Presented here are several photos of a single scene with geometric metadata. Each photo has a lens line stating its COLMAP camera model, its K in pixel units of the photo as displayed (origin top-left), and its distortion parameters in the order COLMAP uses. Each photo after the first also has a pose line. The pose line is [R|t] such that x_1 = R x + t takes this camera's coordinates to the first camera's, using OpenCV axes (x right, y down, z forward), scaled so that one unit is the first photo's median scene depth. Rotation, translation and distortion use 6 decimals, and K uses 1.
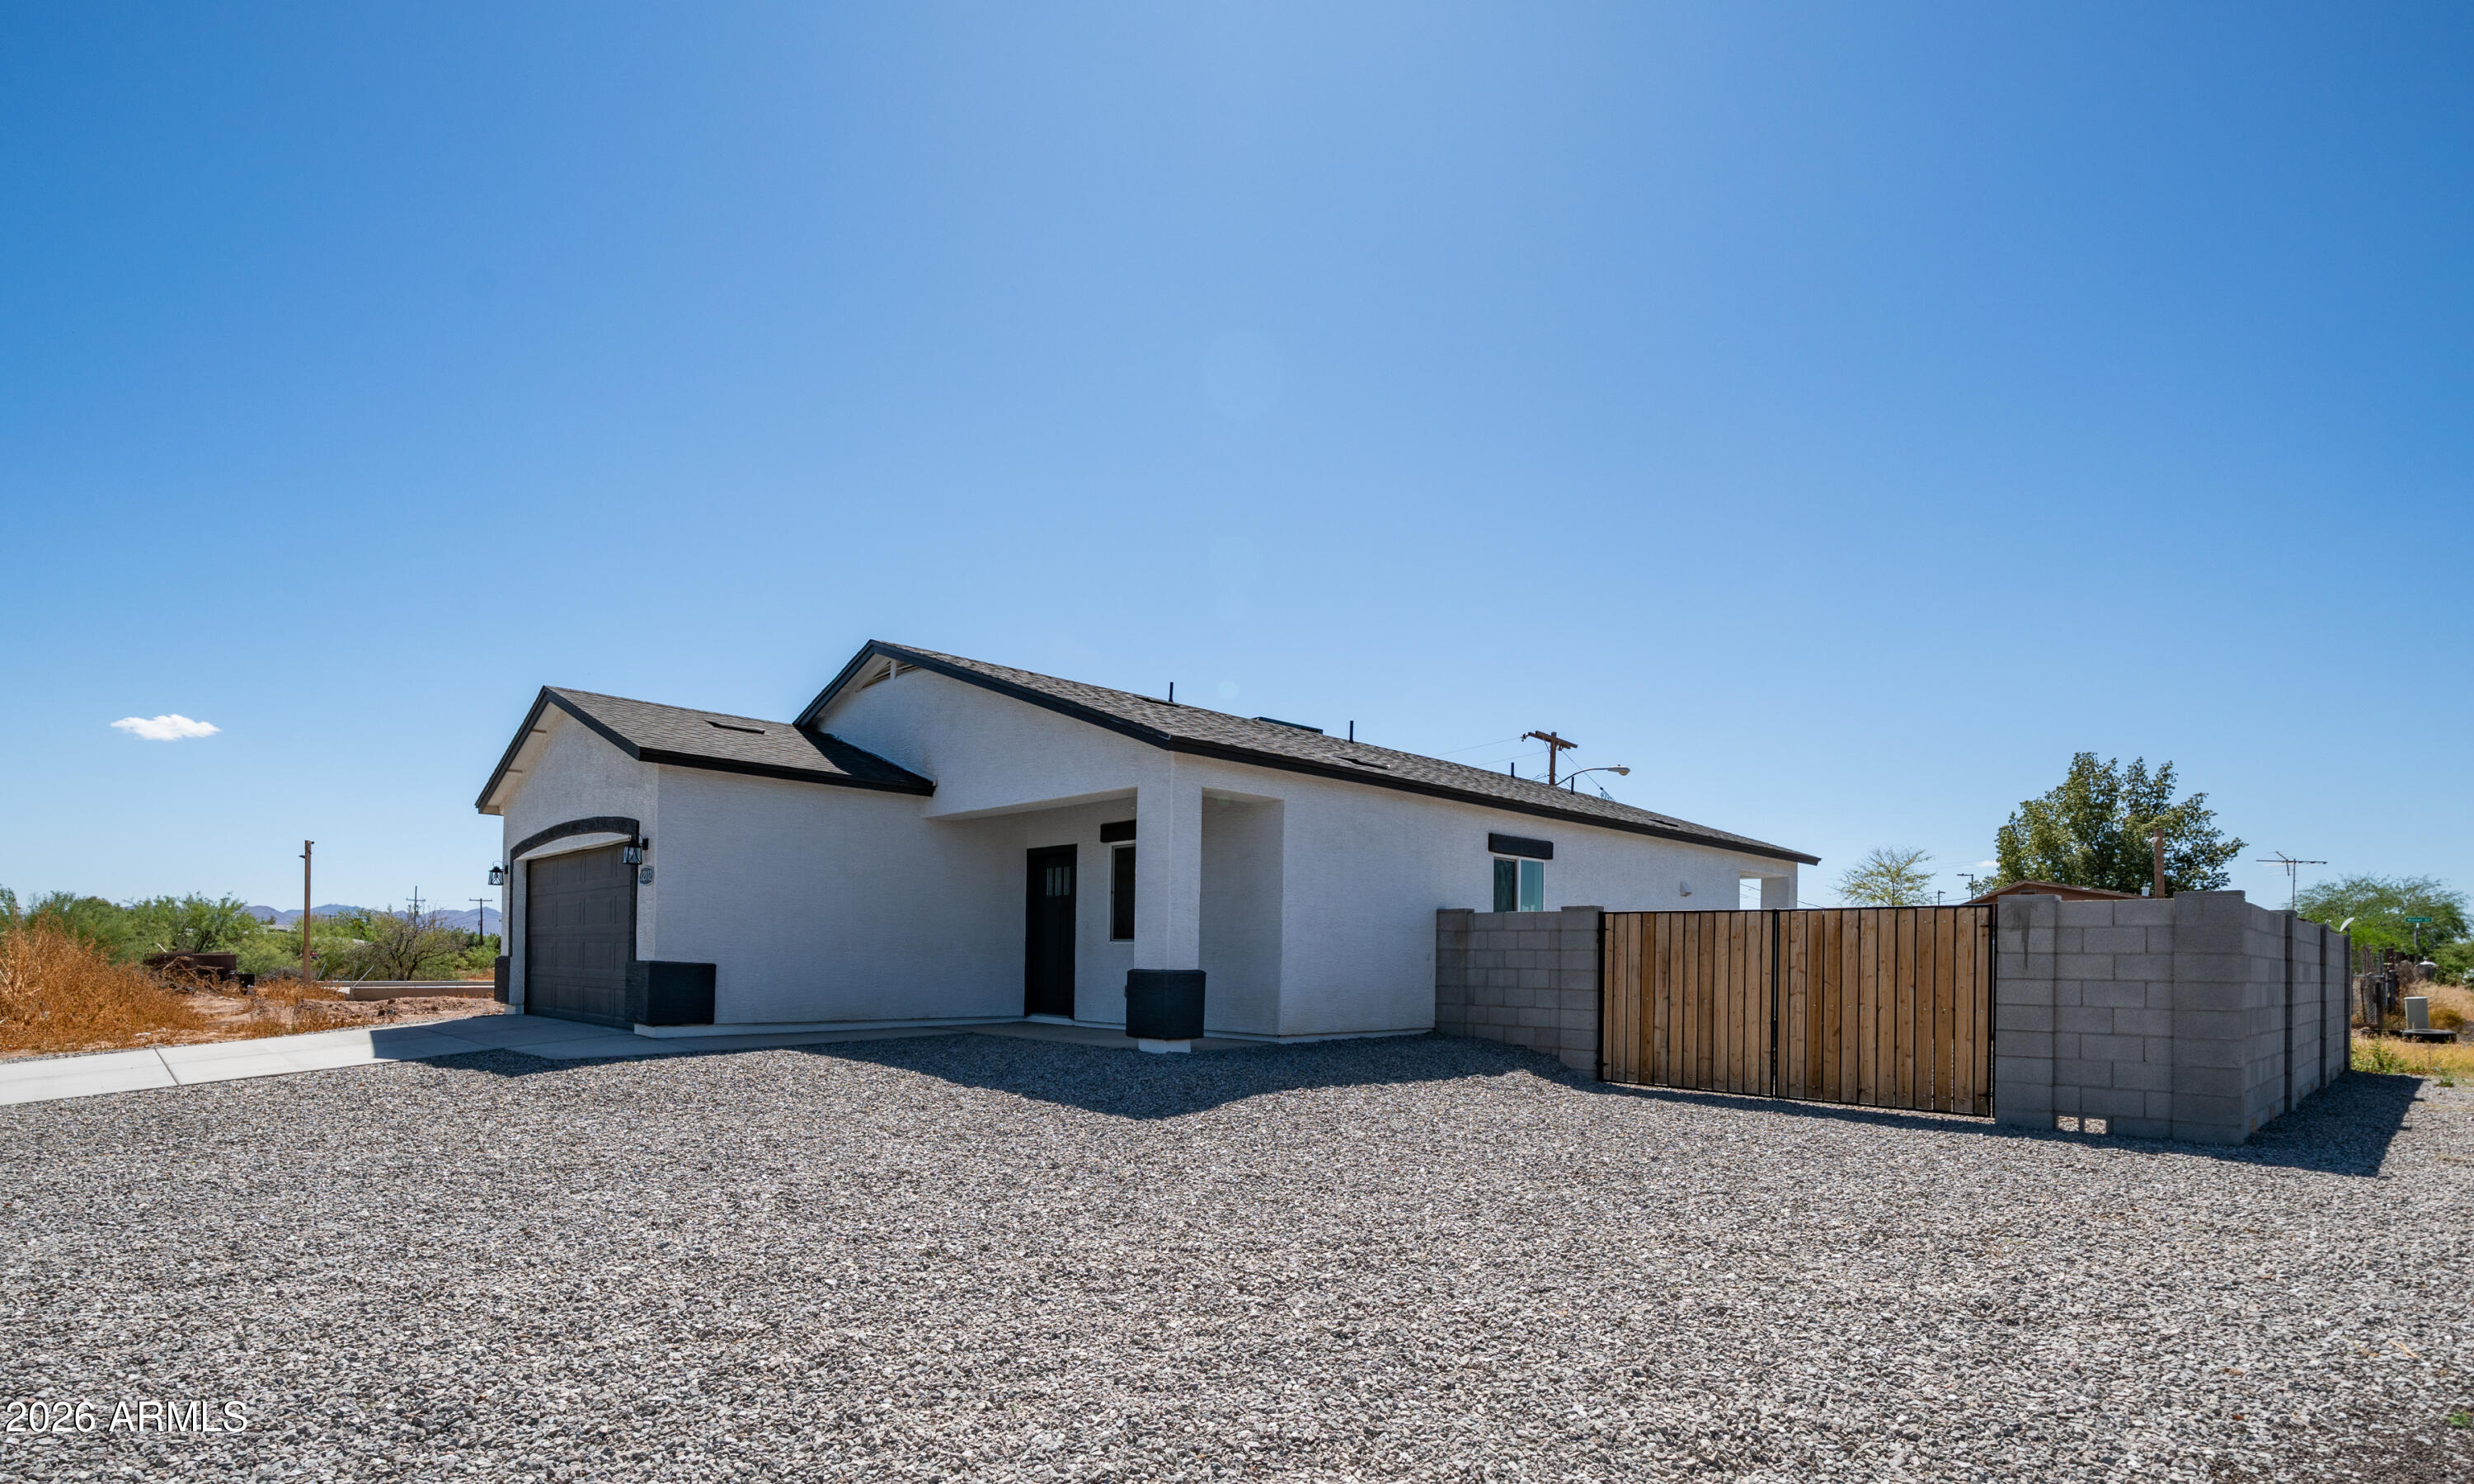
lens RADIAL K [[1150.5, 0, 1229.9], [0, 1150.5, 894.0], [0, 0, 1]] dist [0.002462, 0.000149]
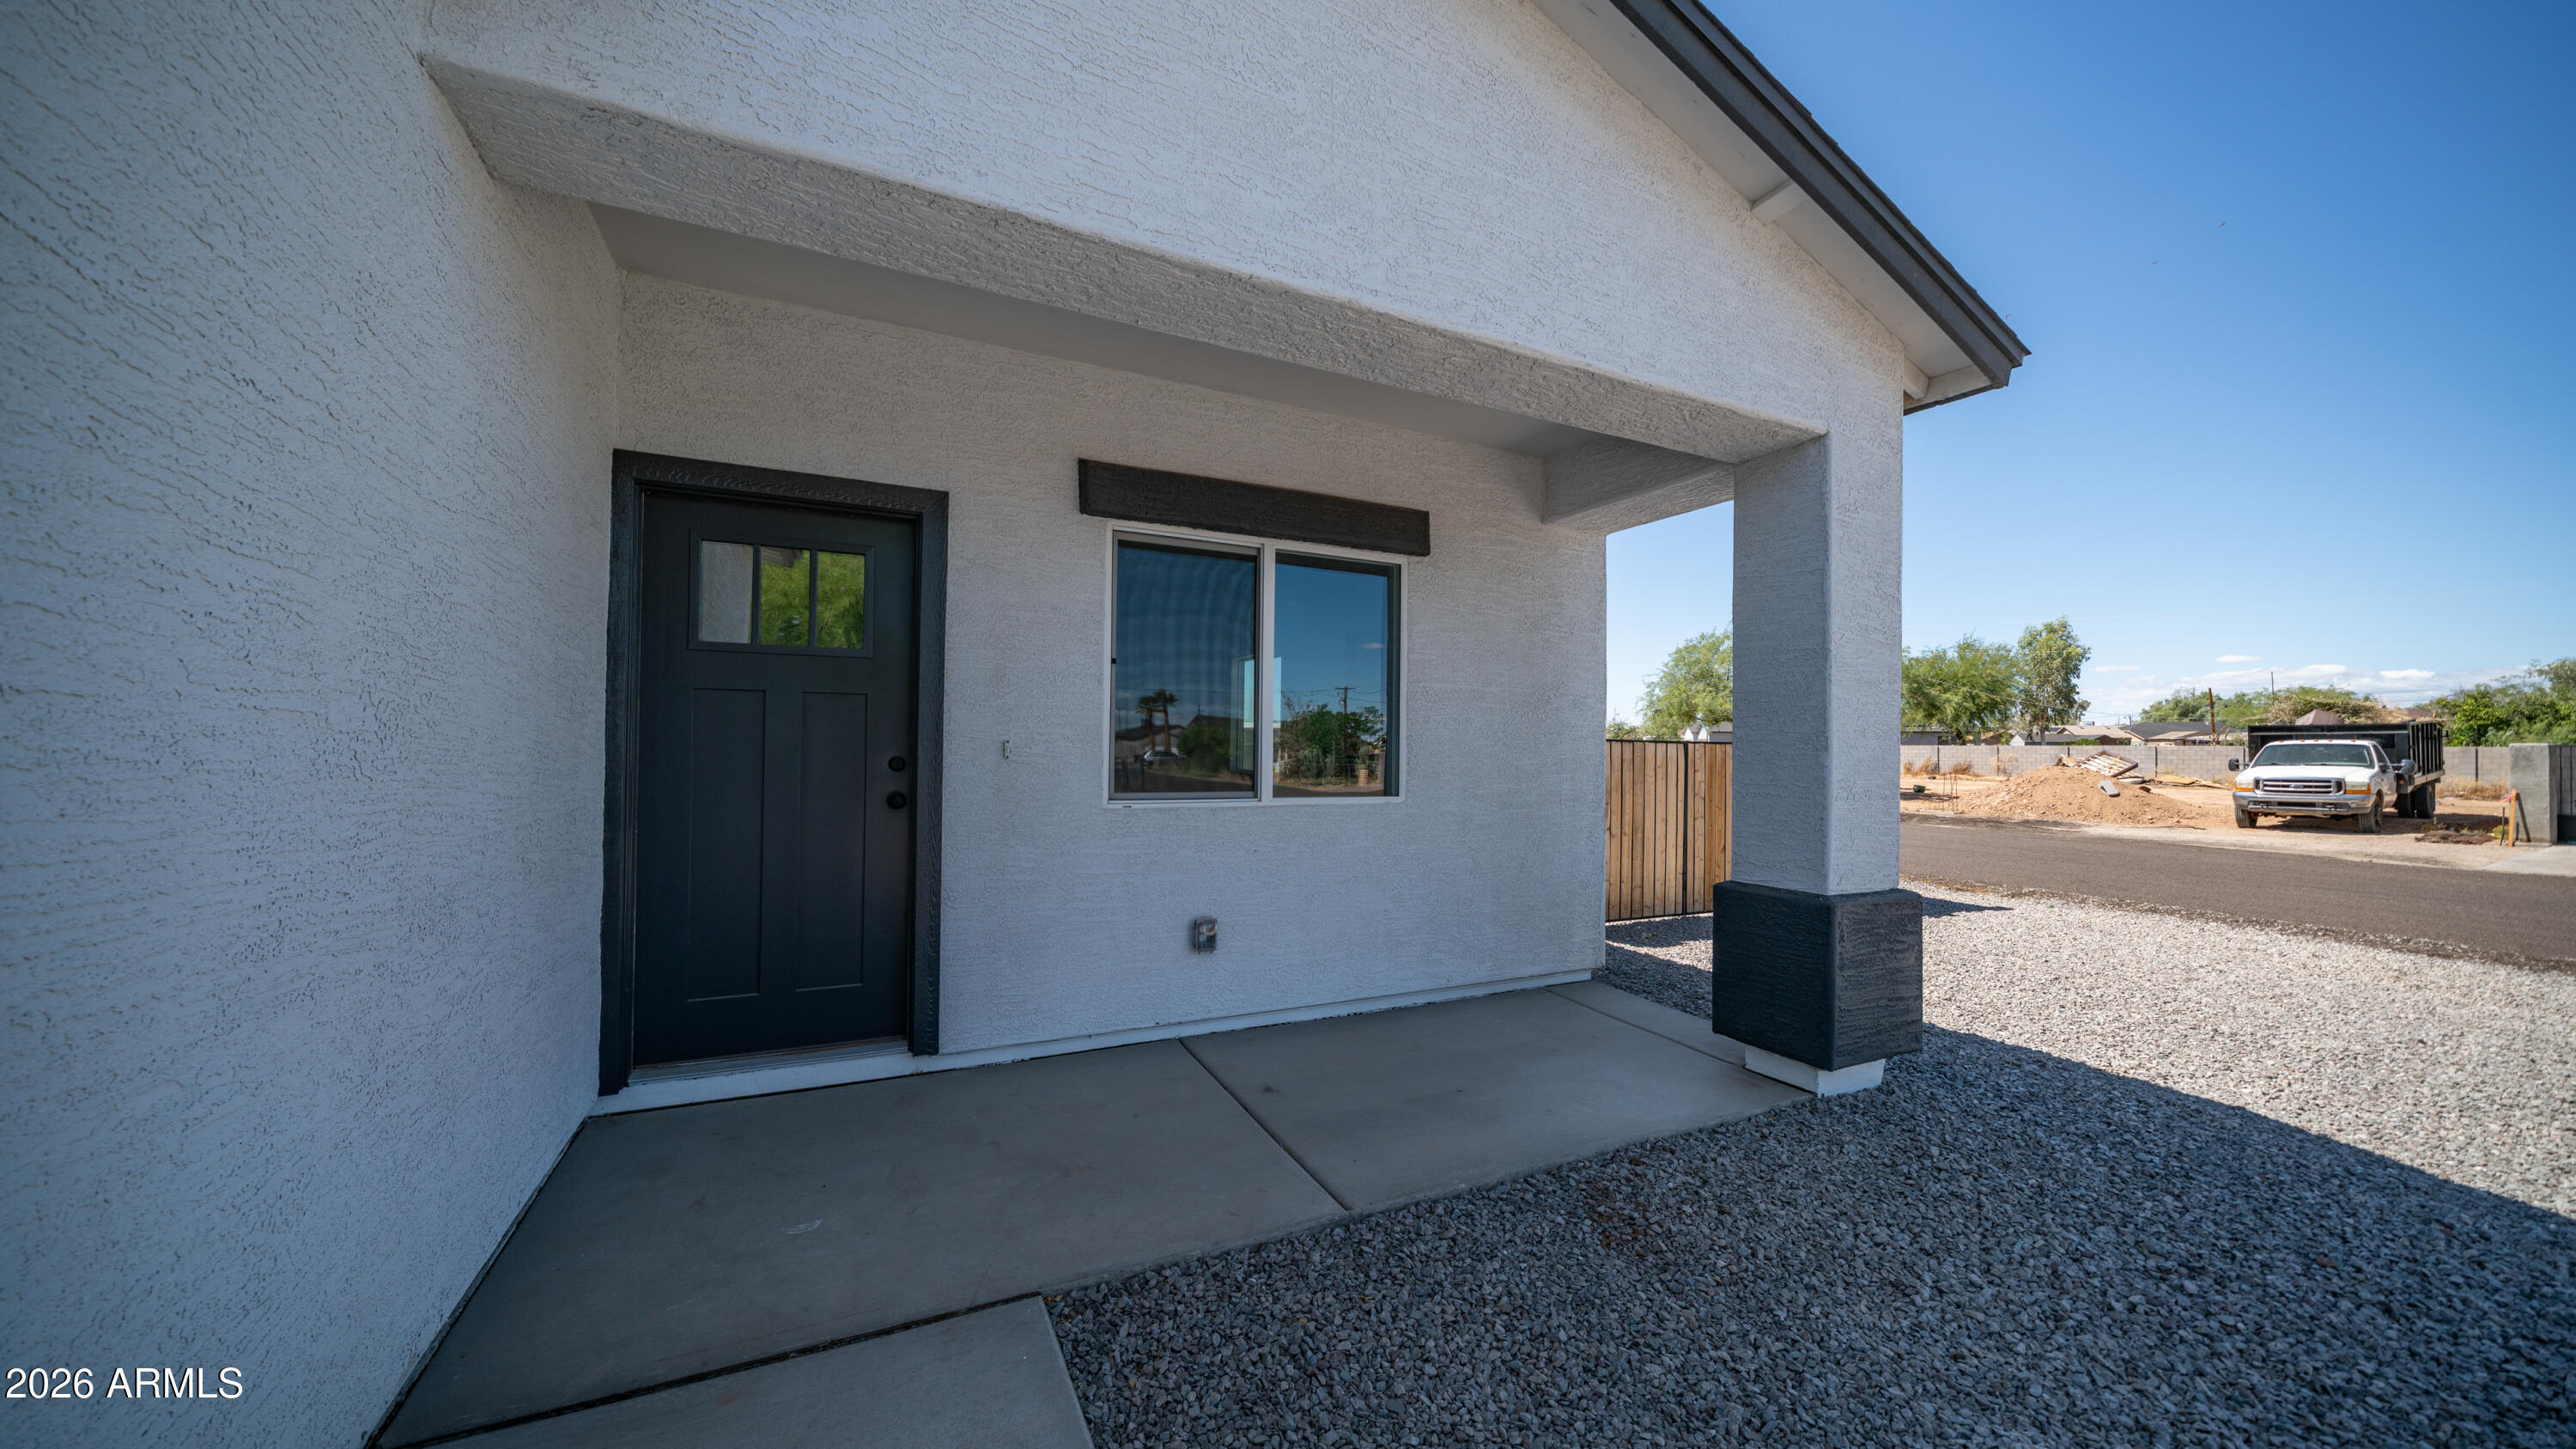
lens RADIAL K [[902.1, 0, 1288.0], [0, 902.1, 724.5], [0, 0, 1]] dist [-0.000606, -0.000019]
pose [[0.297648, 0.013867, 0.954575, -0.410480], [-0.063818, 0.997947, 0.005402, 0.015427], [-0.952540, -0.062527, 0.297922, 1.009741]]
